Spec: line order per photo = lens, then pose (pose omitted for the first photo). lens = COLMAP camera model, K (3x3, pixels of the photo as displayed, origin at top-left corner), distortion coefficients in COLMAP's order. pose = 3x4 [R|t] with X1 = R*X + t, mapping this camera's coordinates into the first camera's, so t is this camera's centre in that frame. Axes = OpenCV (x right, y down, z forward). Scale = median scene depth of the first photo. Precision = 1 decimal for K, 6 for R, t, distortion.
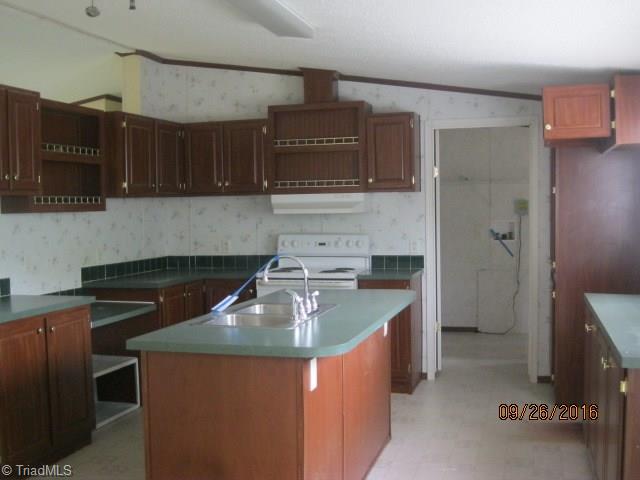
lens RADIAL K [[791.5, 0, 316.2], [0, 791.5, 244.5], [0, 0, 1]] dist [-0.132821, 0.000000]
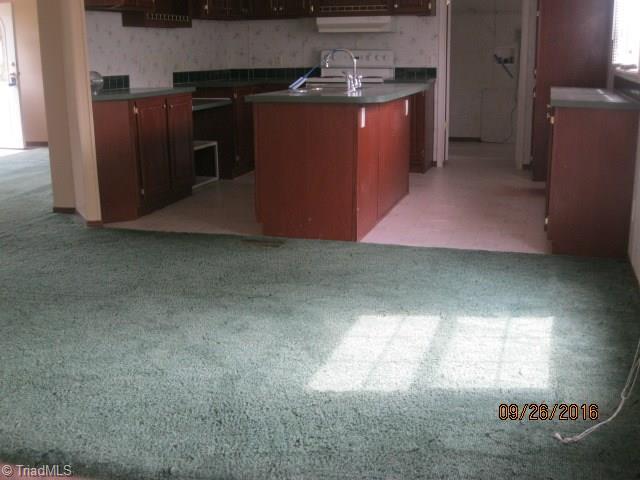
lens RADIAL K [[791.5, 0, 314.4], [0, 791.5, 244.6], [0, 0, 1]] dist [-0.132821, 0.000000]
pose [[0.999768, 0.010259, -0.018949, -0.035004], [-0.006440, 0.981462, 0.191548, 0.056473], [0.020563, -0.191381, 0.981300, -0.309756]]
